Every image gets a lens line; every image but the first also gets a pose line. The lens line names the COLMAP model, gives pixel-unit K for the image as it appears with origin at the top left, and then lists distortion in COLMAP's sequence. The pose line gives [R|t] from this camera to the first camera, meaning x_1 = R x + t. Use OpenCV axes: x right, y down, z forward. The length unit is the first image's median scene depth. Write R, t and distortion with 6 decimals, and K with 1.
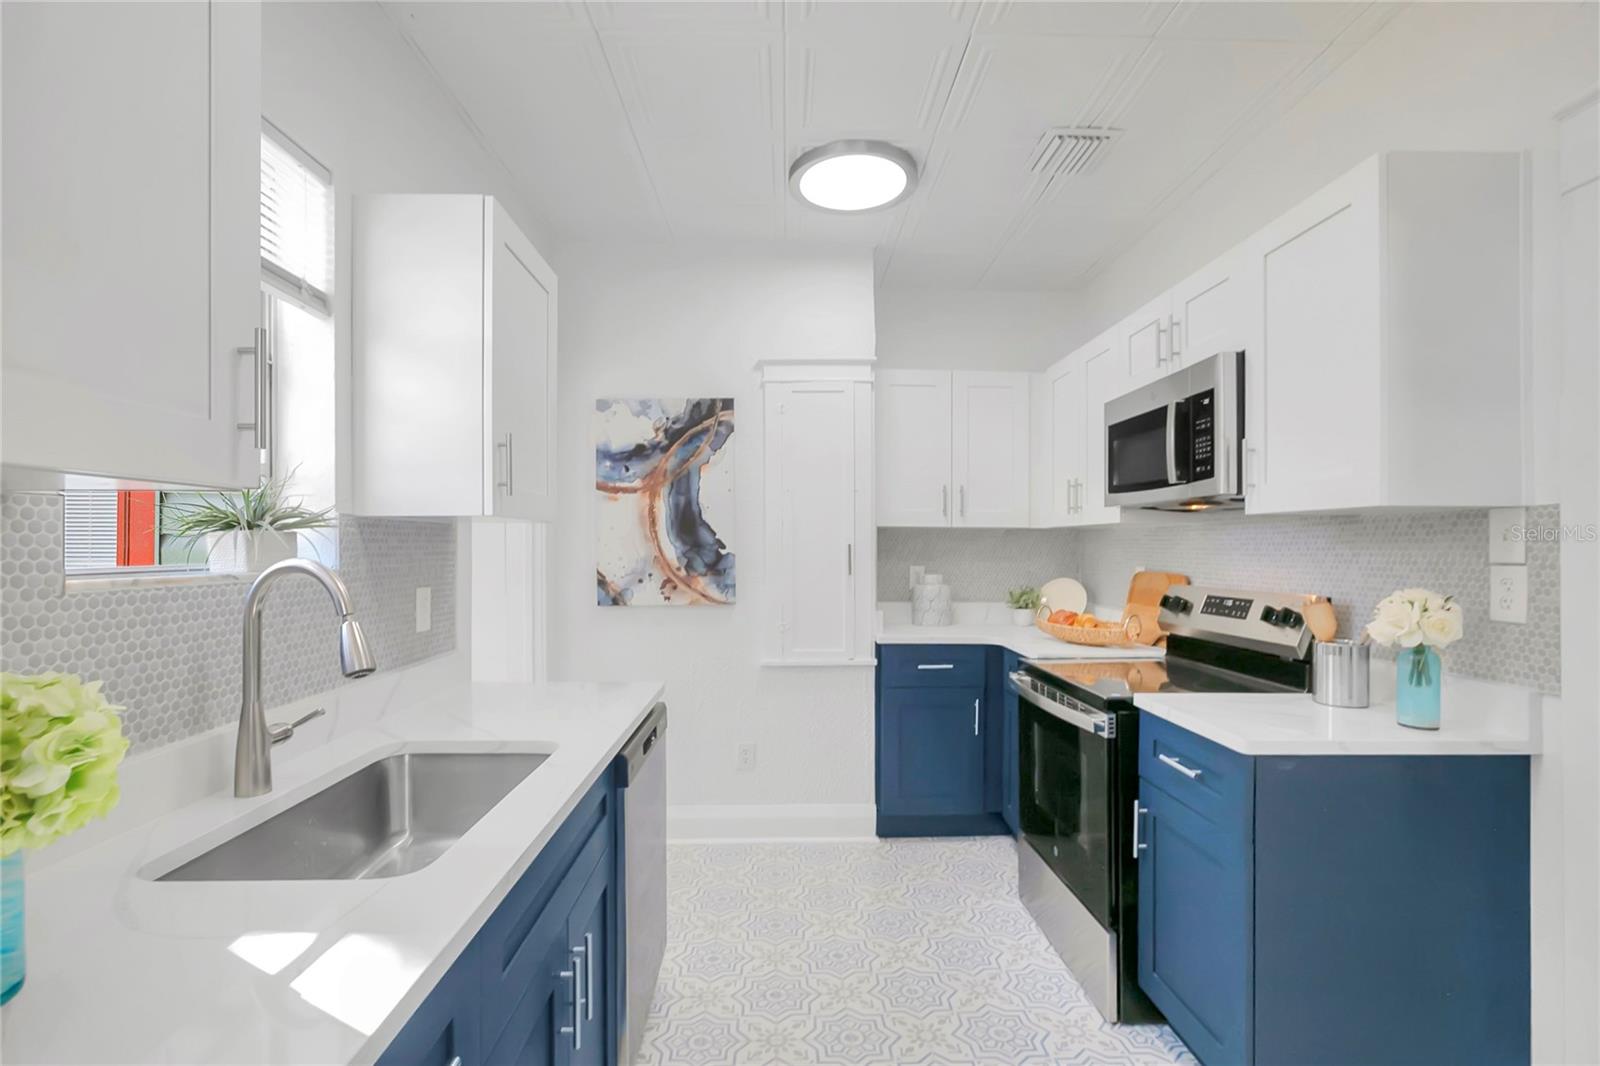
lens RADIAL K [[748.4, 0, 783.5], [0, 748.4, 542.0], [0, 0, 1]] dist [-0.014521, 0.009424]
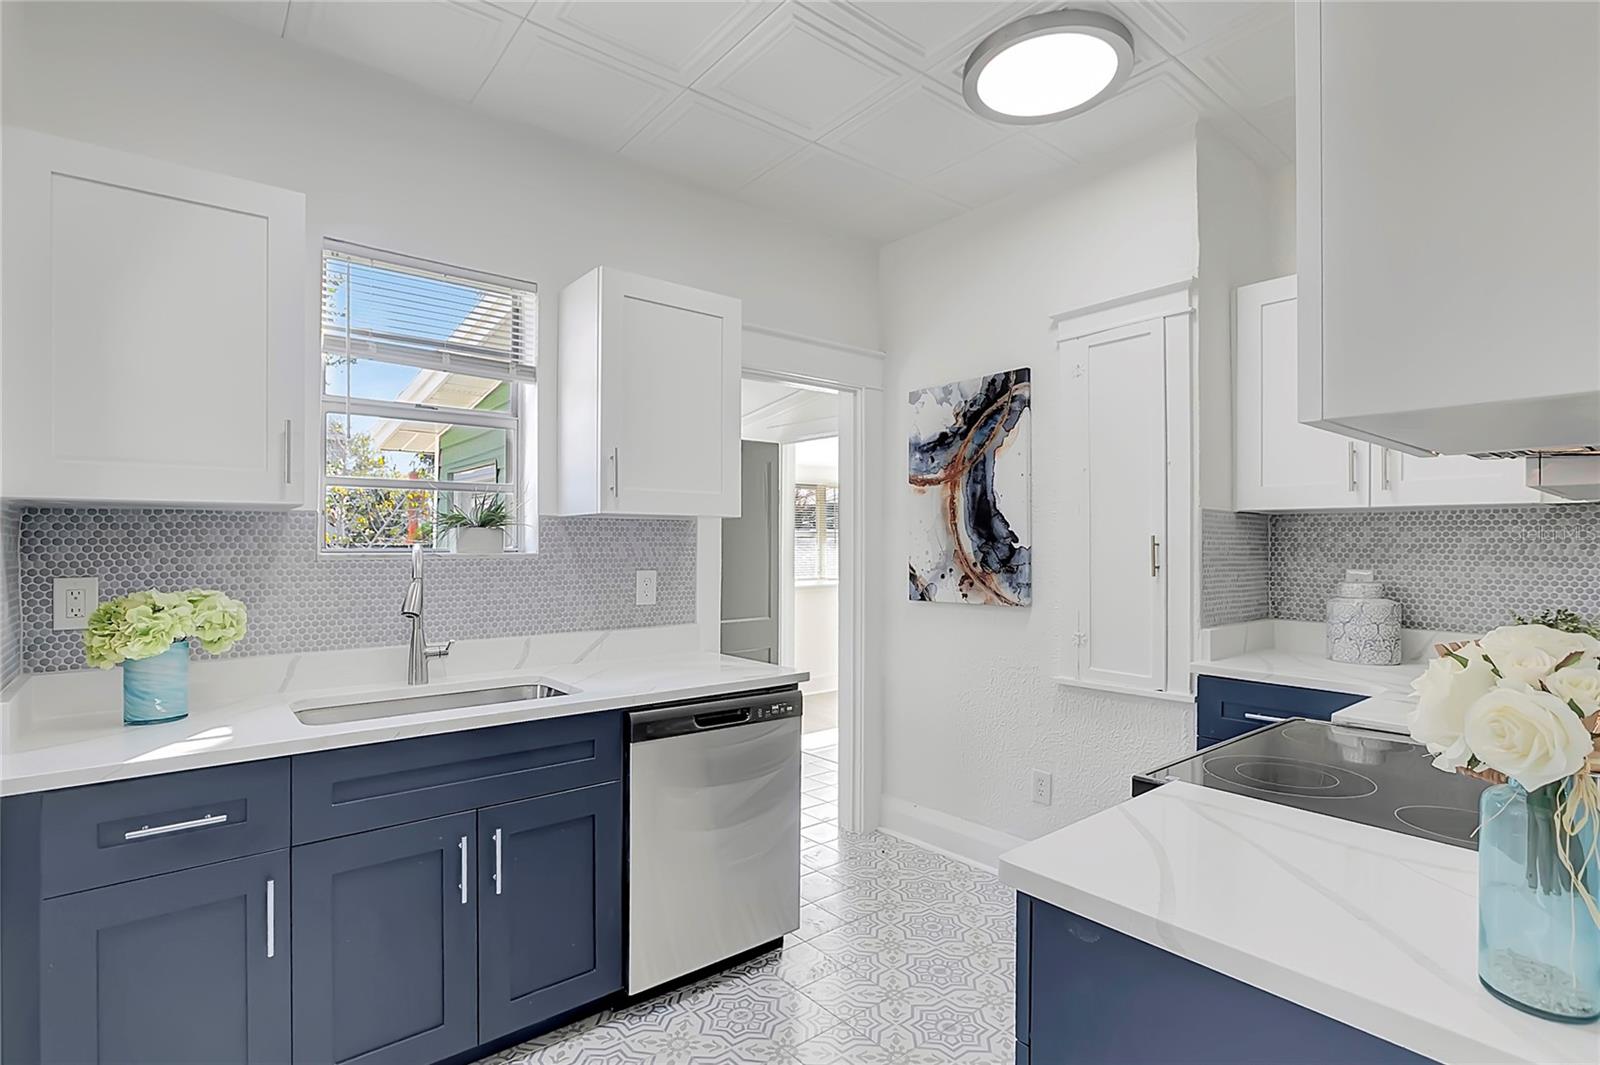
lens RADIAL K [[784.0, 0, 795.5], [0, 784.0, 537.4], [0, 0, 1]] dist [-0.016111, 0.006084]
pose [[0.612028, -0.007278, -0.790802, 0.482776], [0.002892, 0.999972, -0.006964, 0.008887], [0.790830, 0.001975, 0.612032, 0.240210]]
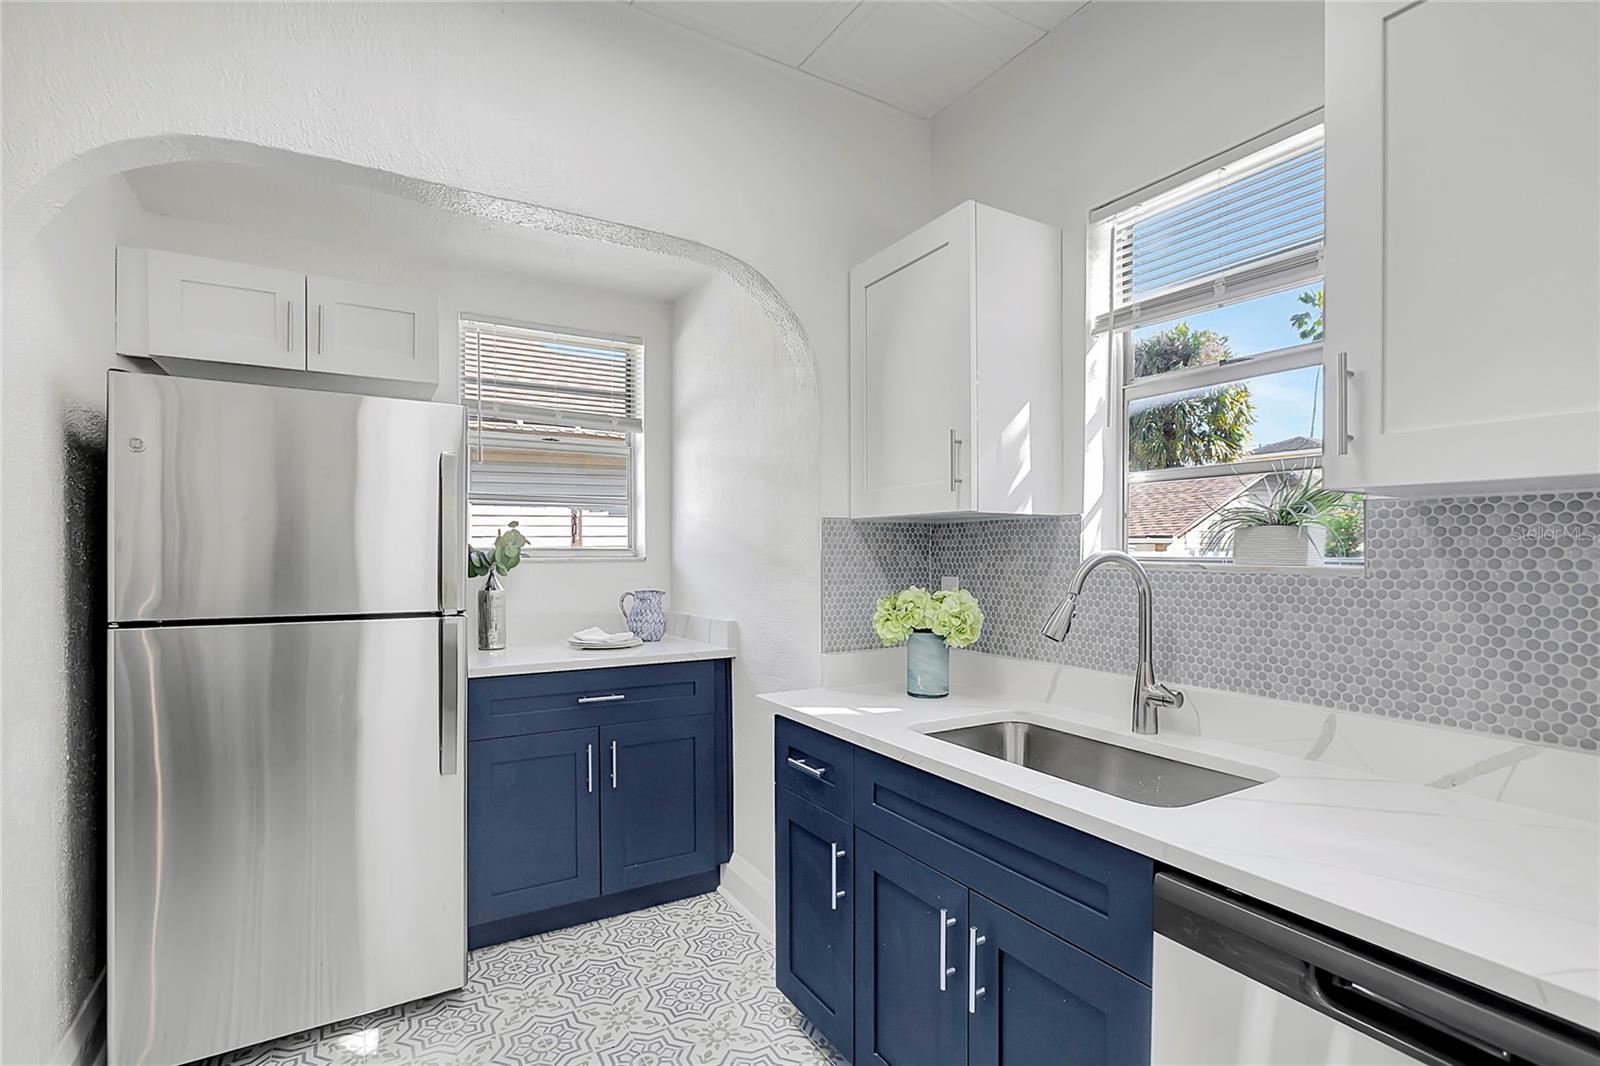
lens RADIAL K [[748.4, 0, 793.3], [0, 748.4, 542.1], [0, 0, 1]] dist [-0.014521, 0.009424]
pose [[-0.867673, -0.004784, -0.497112, 0.185406], [0.001375, 0.999927, -0.012023, 0.008792], [0.497133, -0.011115, -0.867603, 0.732134]]
